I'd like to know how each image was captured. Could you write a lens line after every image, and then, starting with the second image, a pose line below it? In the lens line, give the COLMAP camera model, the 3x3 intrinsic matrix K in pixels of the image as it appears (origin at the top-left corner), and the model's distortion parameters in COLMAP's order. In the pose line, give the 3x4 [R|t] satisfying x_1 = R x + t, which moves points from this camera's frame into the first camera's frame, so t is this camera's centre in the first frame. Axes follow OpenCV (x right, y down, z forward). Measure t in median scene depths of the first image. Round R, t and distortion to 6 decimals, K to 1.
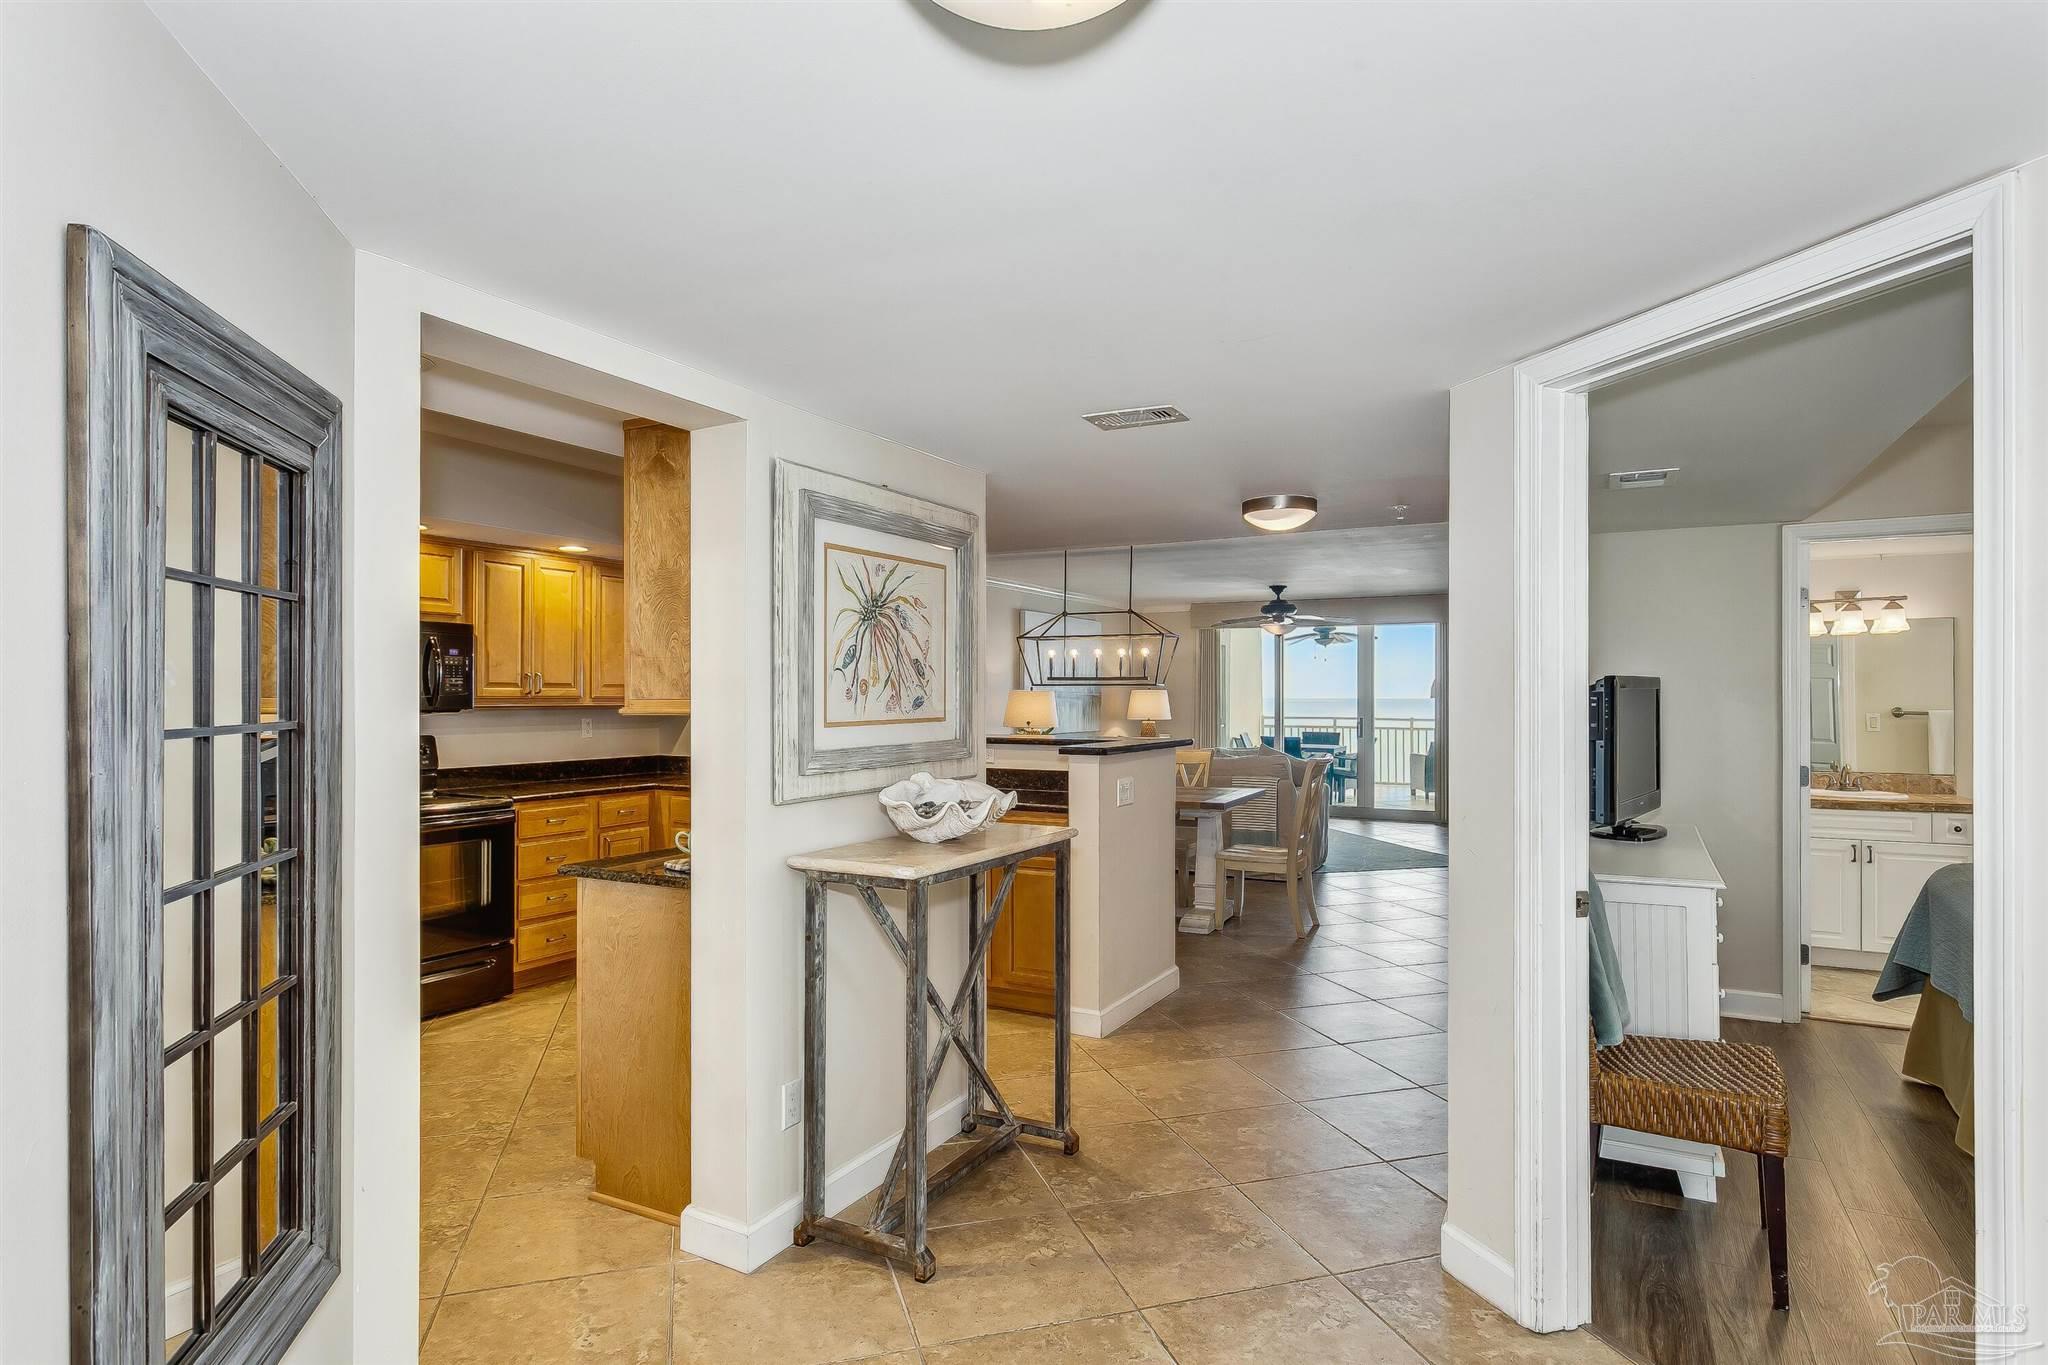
lens RADIAL K [[1134.9, 0, 1016.6], [0, 1134.9, 693.0], [0, 0, 1]] dist [-0.000266, 0.000069]
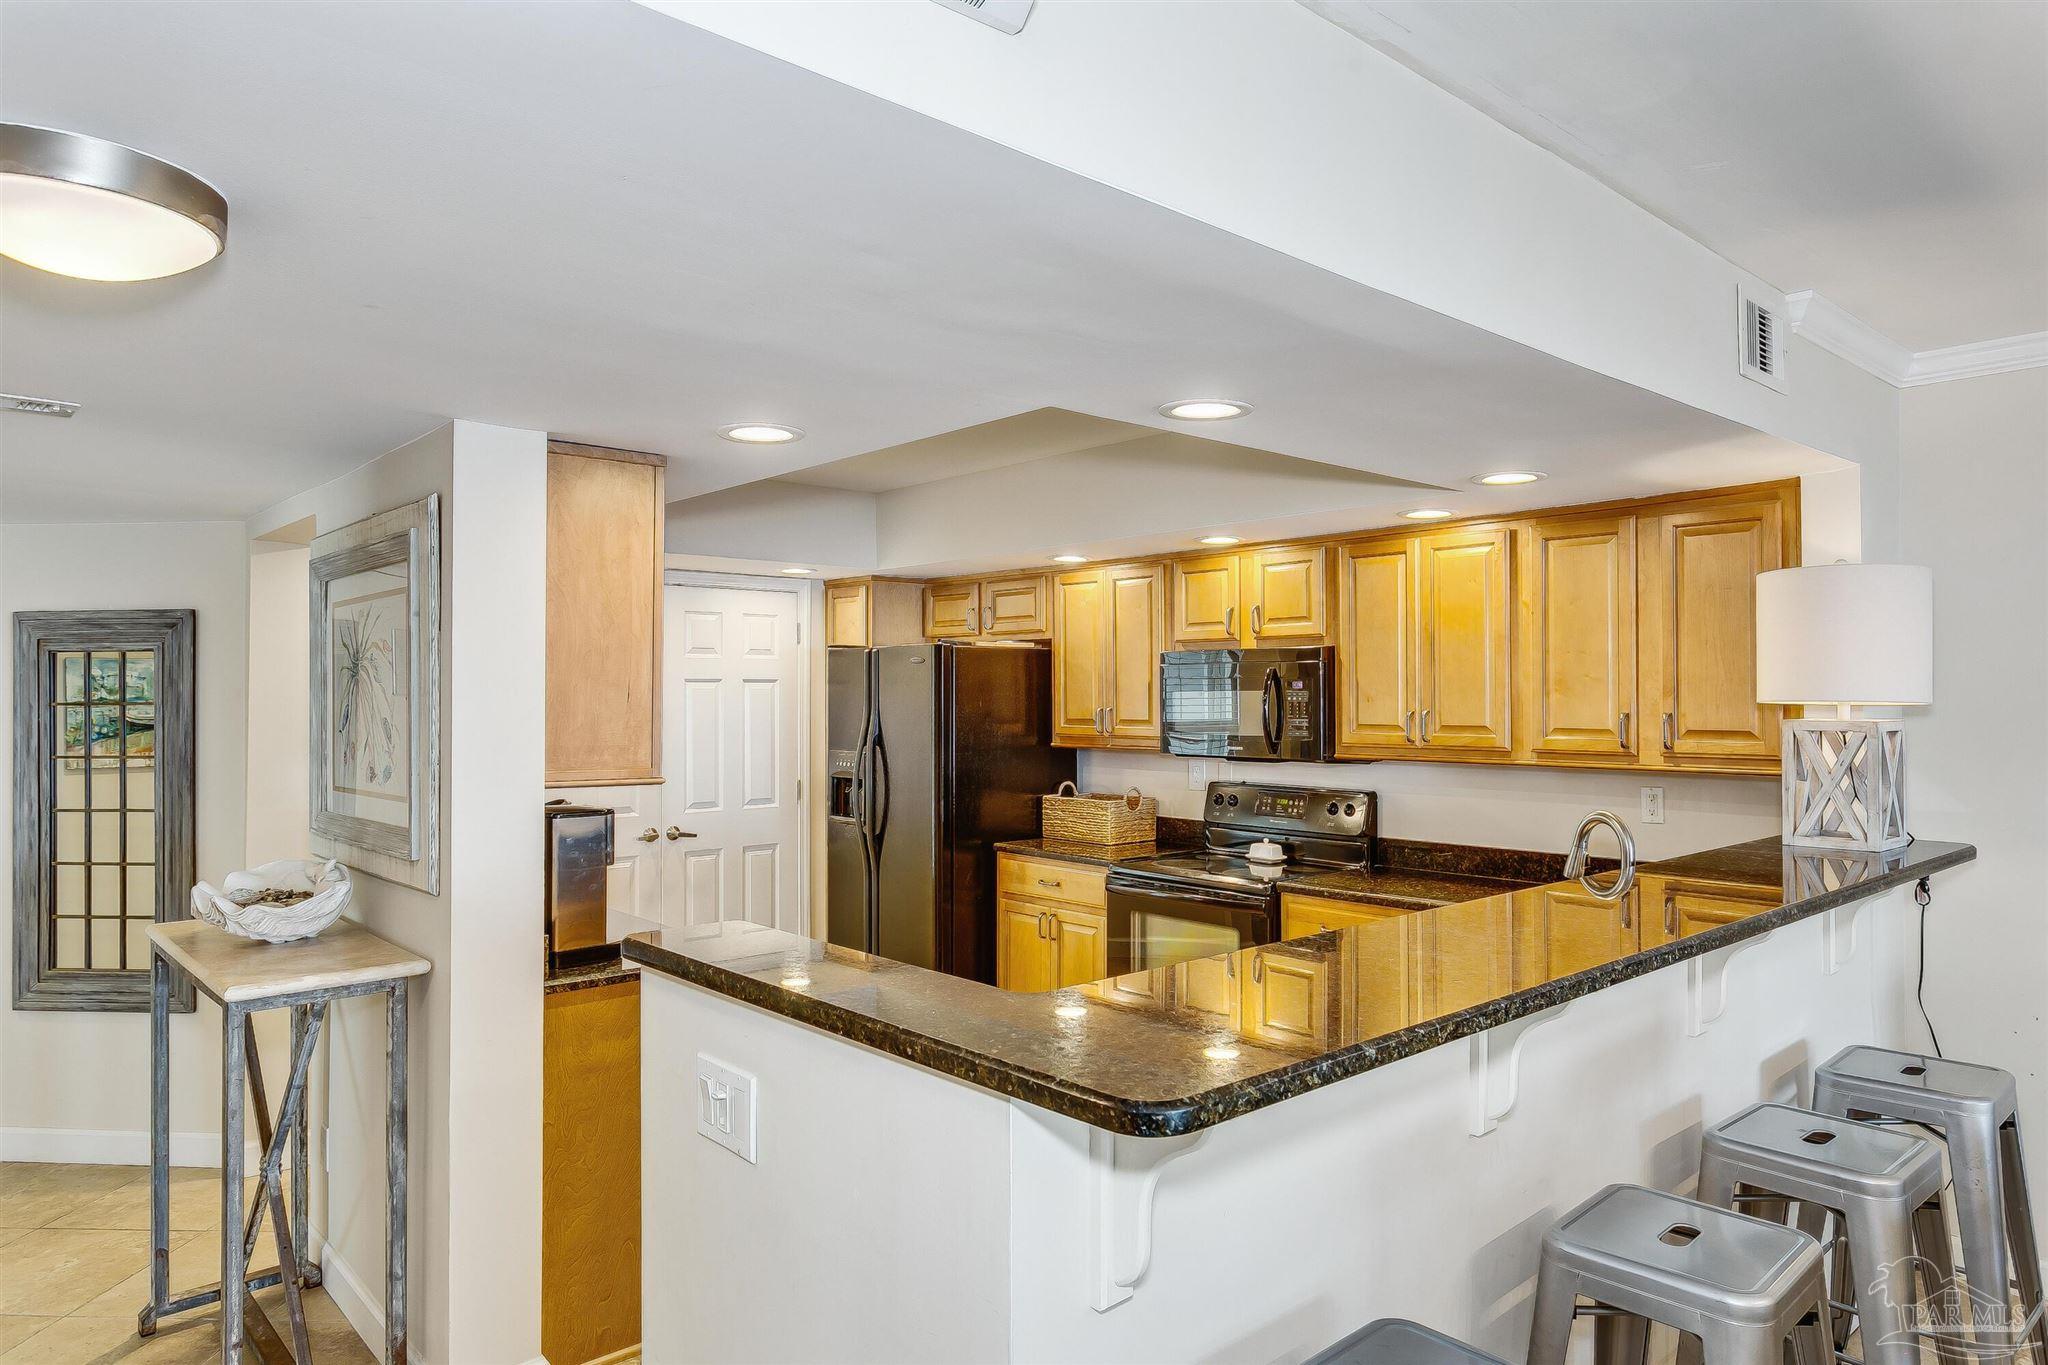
lens RADIAL K [[1236.6, 0, 1004.7], [0, 1236.6, 693.2], [0, 0, 1]] dist [0.004552, -0.000014]
pose [[-0.353229, -0.003512, -0.935530, 0.150809], [0.004377, 0.999976, -0.005407, -0.011019], [0.935527, -0.006005, -0.353205, 0.459689]]
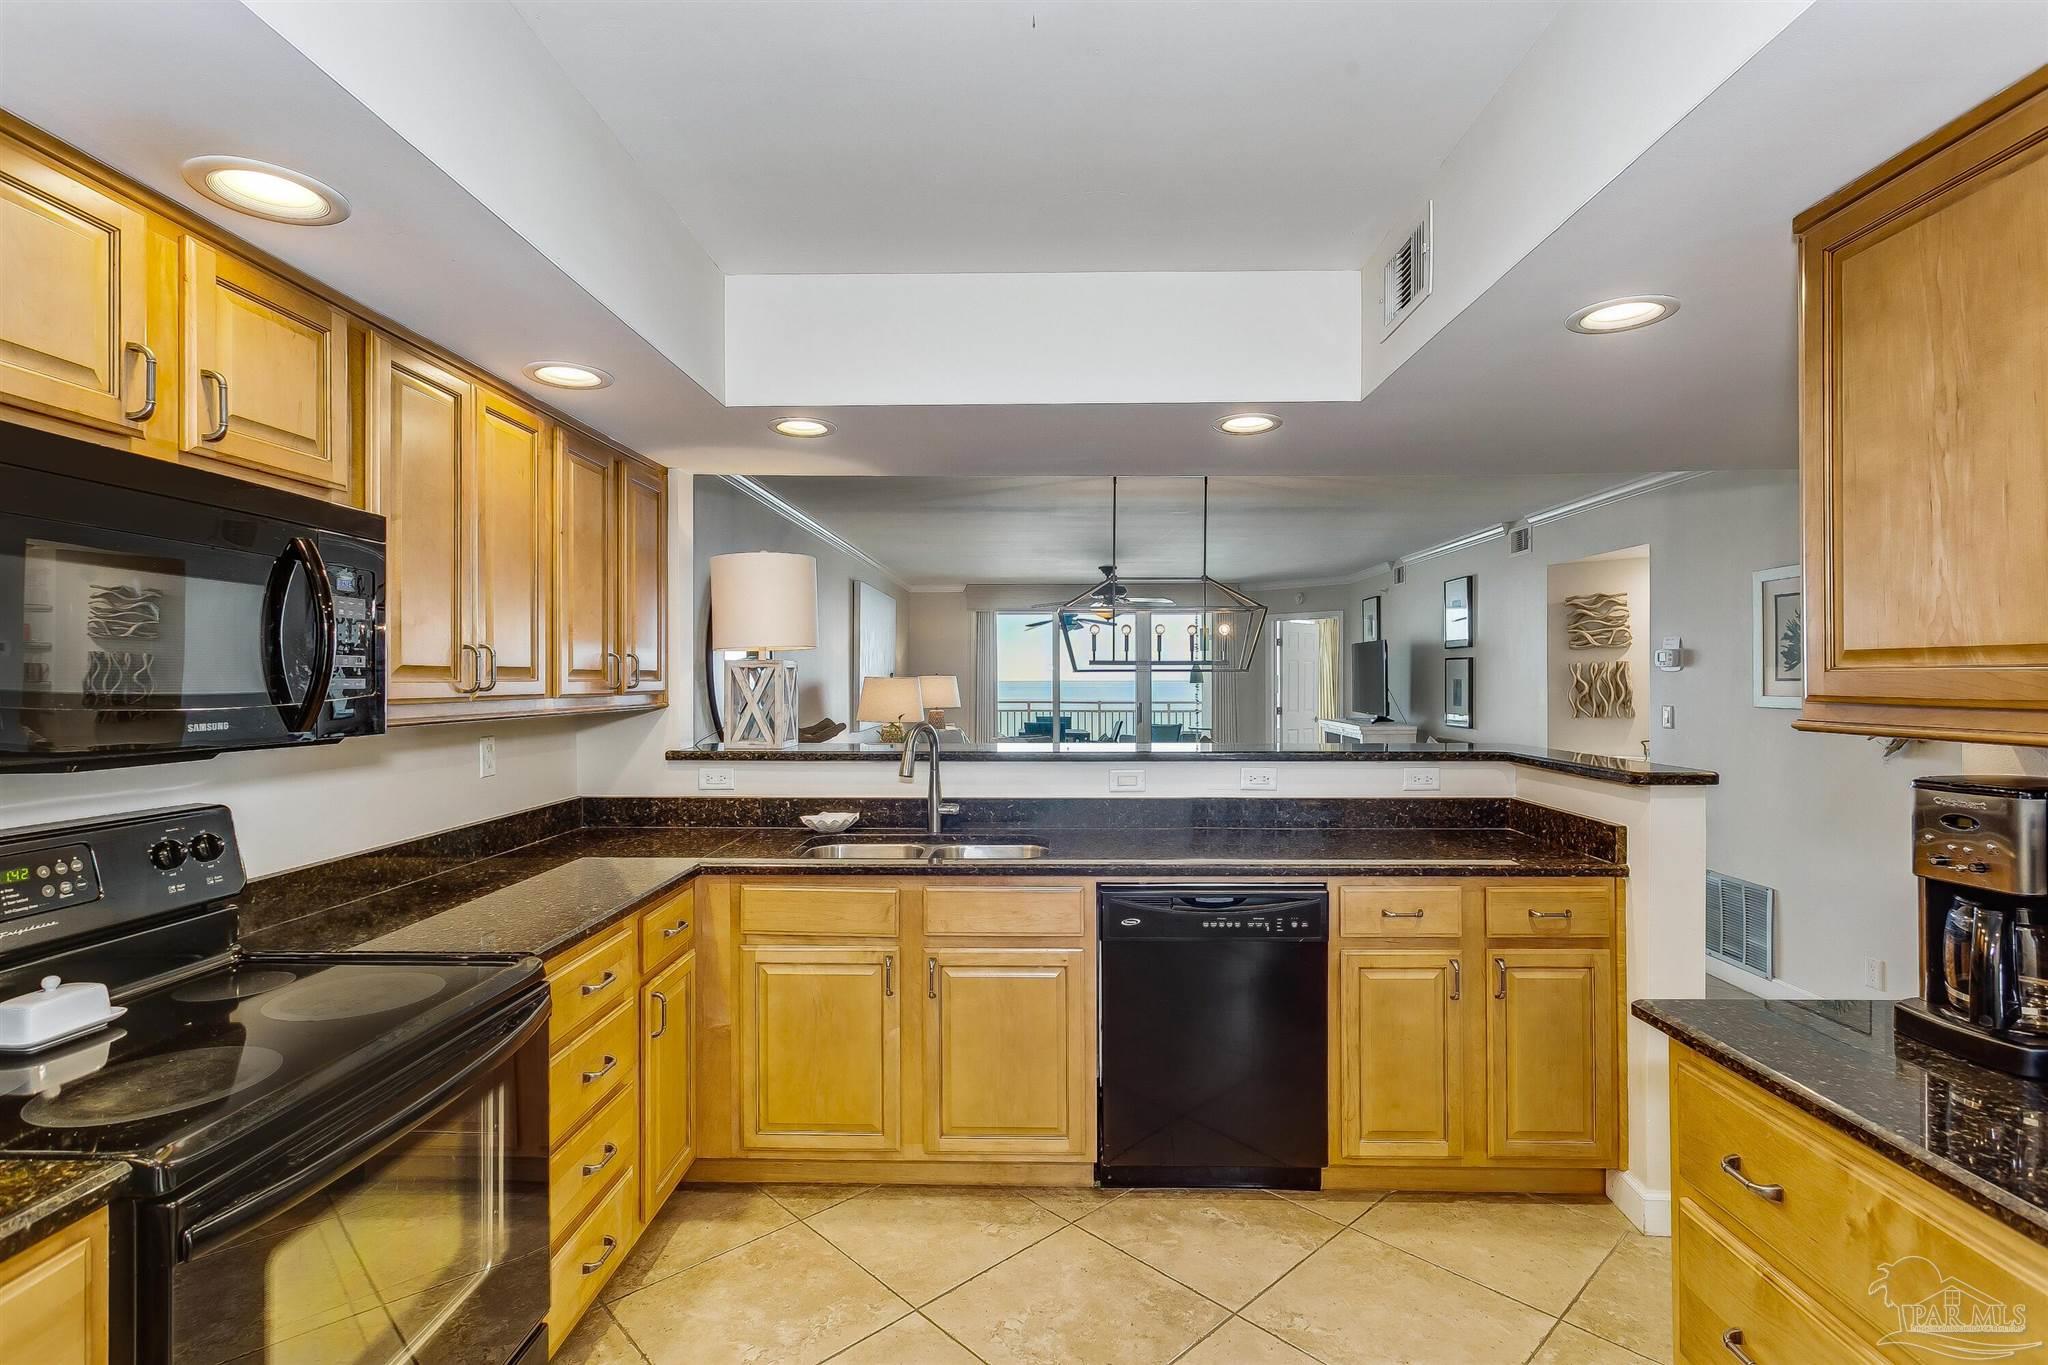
lens RADIAL K [[989.2, 0, 1028.6], [0, 989.2, 678.1], [0, 0, 1]] dist [0.002126, 0.000089]
pose [[0.890643, -0.004791, 0.454679, -0.183666], [0.004584, 0.999988, 0.001558, -0.001754], [-0.454681, 0.000697, 0.890654, 0.250245]]
